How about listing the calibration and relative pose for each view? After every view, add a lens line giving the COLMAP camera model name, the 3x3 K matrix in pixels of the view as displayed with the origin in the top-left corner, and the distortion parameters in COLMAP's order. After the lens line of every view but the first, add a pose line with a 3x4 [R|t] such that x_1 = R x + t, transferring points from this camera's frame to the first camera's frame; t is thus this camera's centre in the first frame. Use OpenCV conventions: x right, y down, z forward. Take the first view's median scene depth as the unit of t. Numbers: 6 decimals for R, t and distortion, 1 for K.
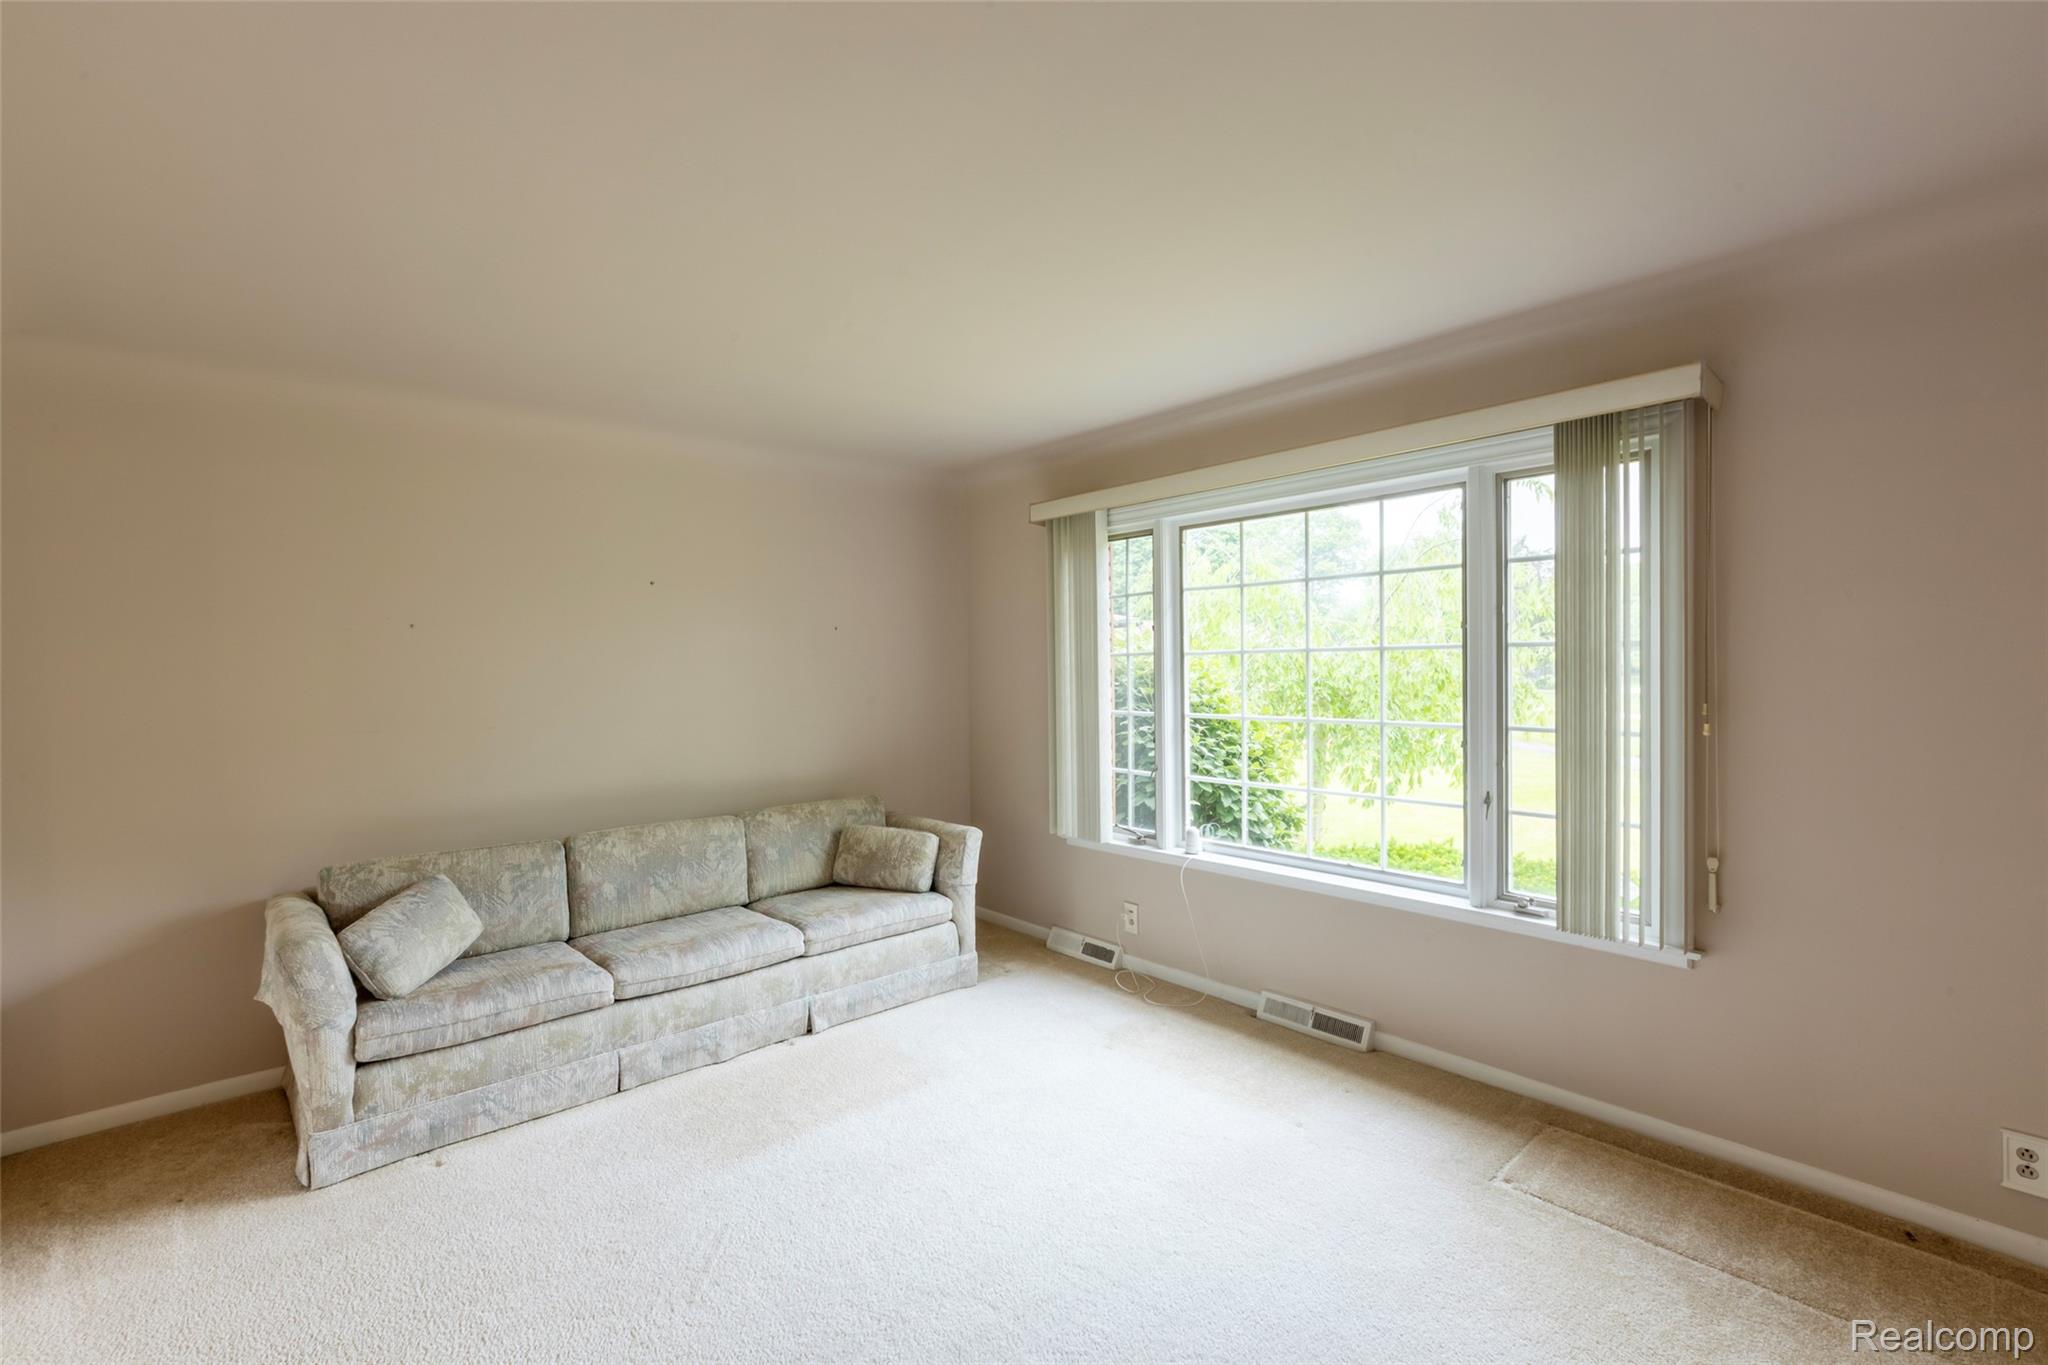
lens RADIAL K [[907.9, 0, 1029.6], [0, 907.9, 687.5], [0, 0, 1]] dist [-0.002692, 0.001463]
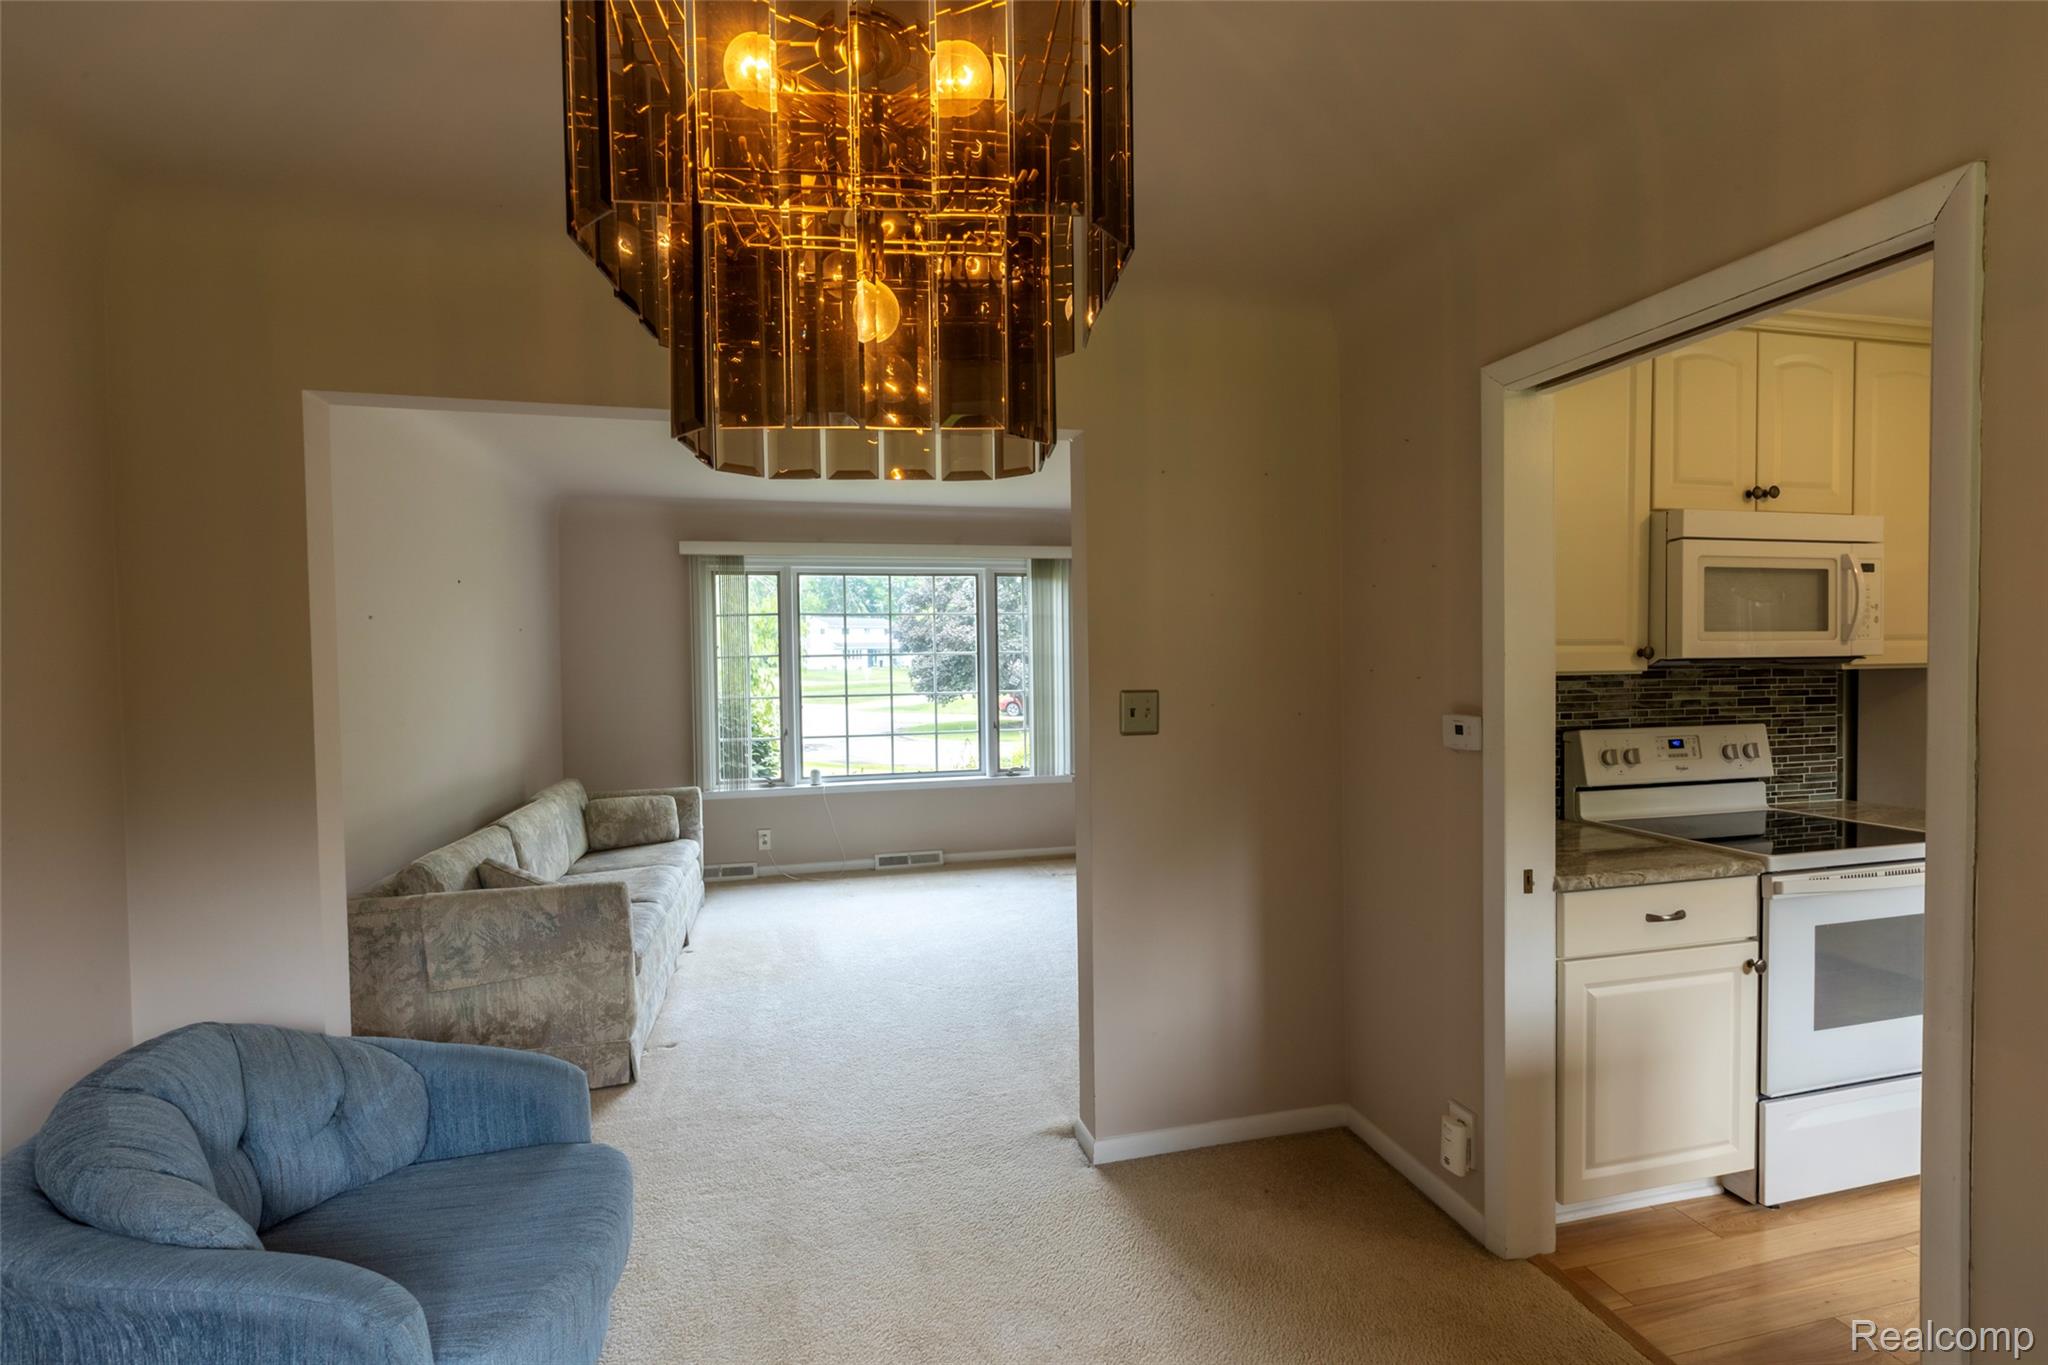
lens RADIAL K [[907.9, 0, 1021.9], [0, 907.9, 678.8], [0, 0, 1]] dist [-0.002692, 0.001463]
pose [[0.463166, -0.013040, 0.886175, -1.125618], [0.030077, 0.999547, -0.001012, 0.015086], [-0.885761, 0.027122, 0.463349, -0.036885]]
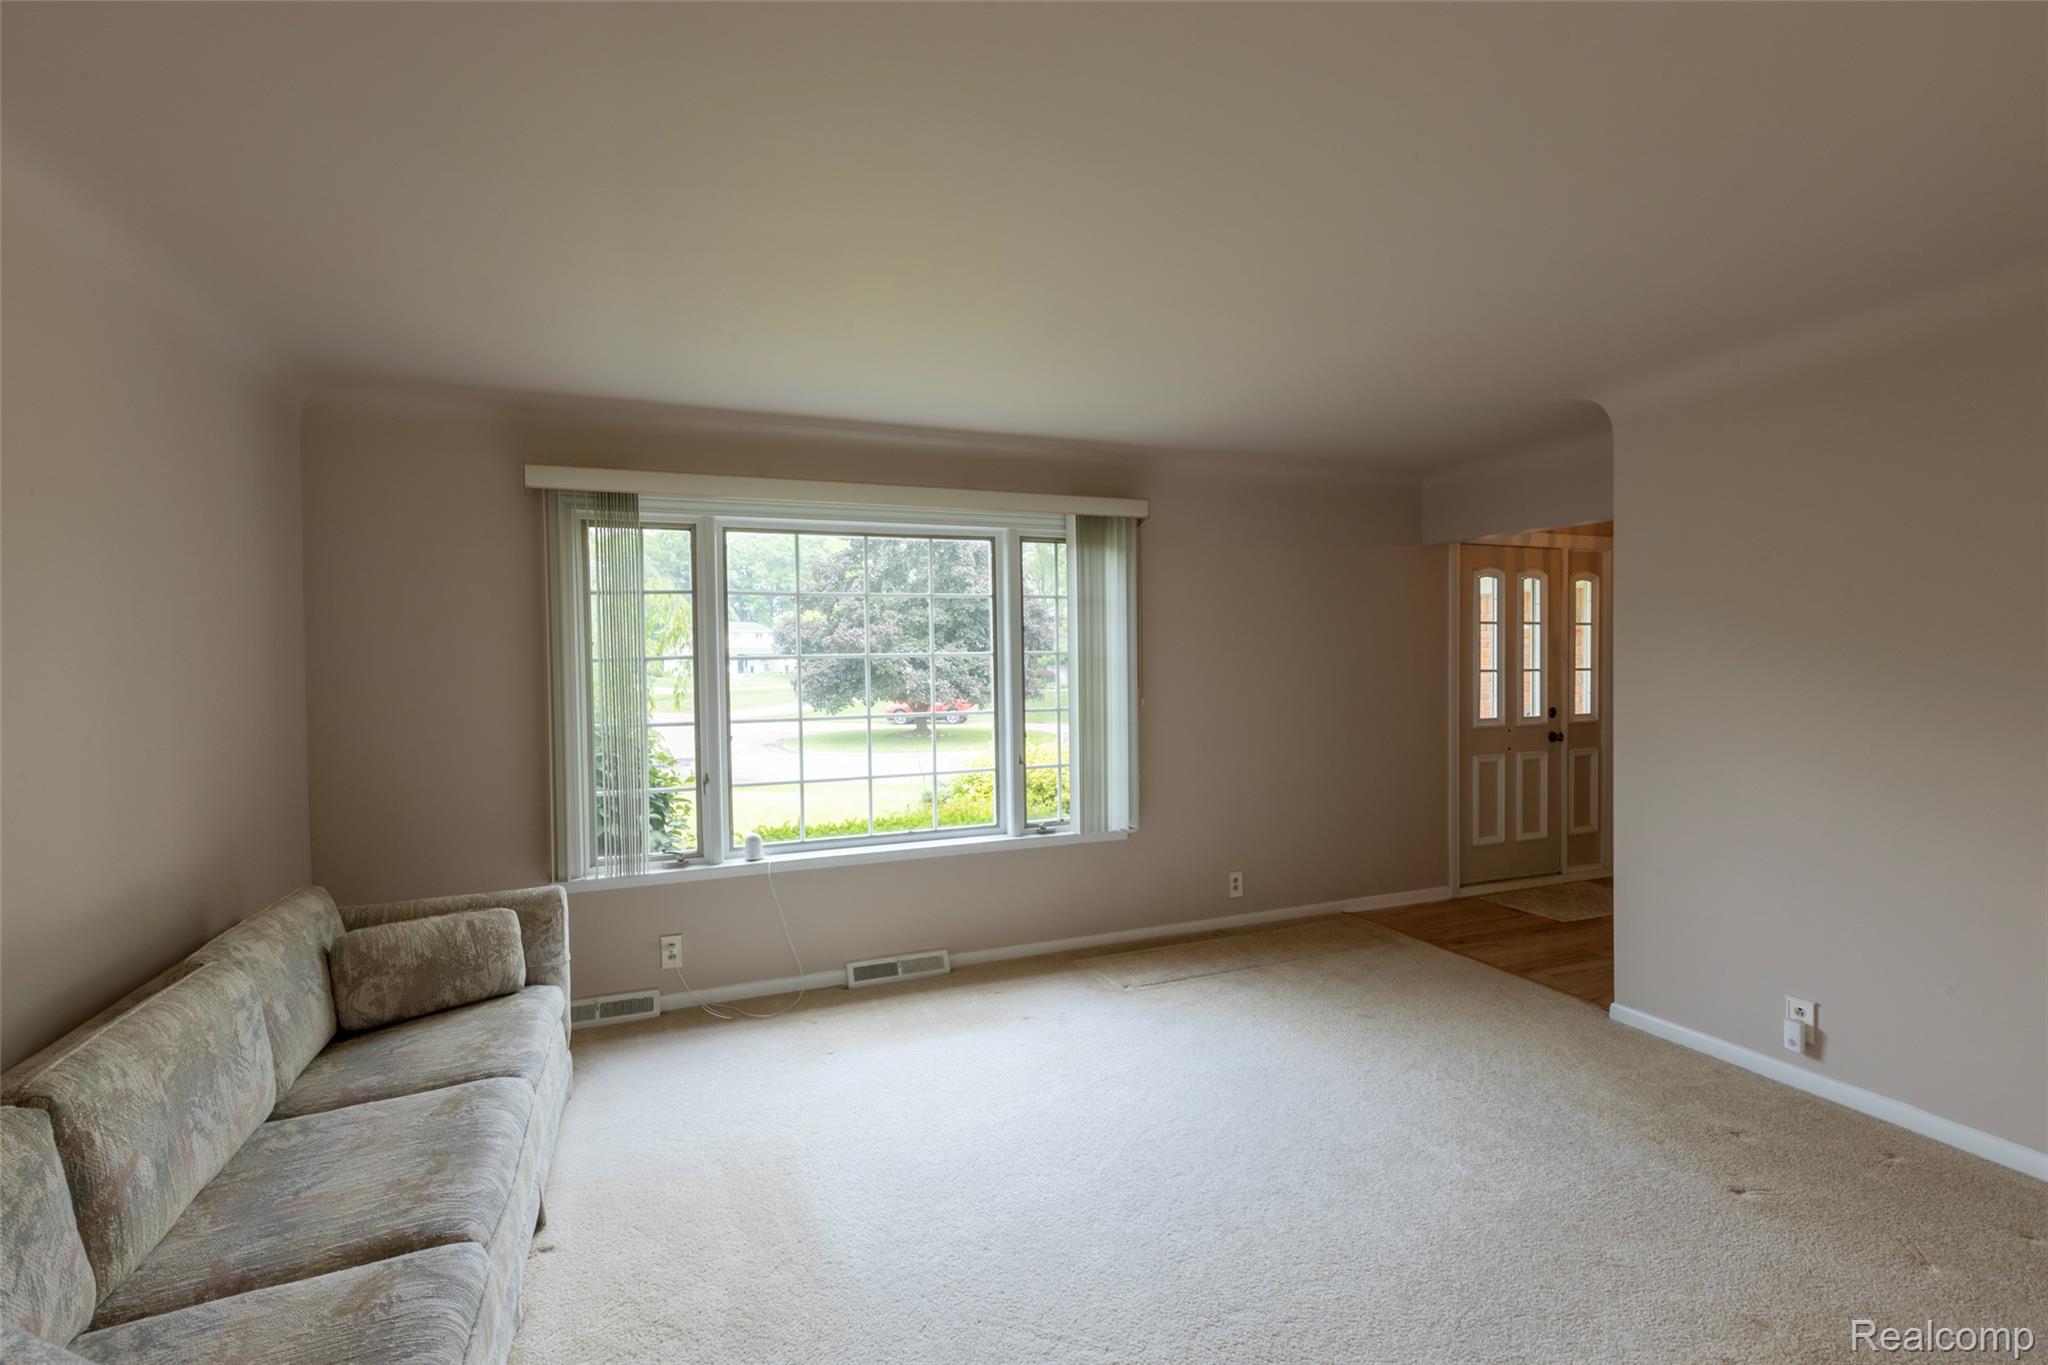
lens RADIAL K [[907.9, 0, 1024.2], [0, 907.9, 677.5], [0, 0, 1]] dist [-0.002692, 0.001463]
pose [[0.335826, -0.008632, 0.941884, -0.713572], [0.034904, 0.999385, -0.003285, -0.002413], [-0.941277, 0.033978, 0.335921, 0.420755]]
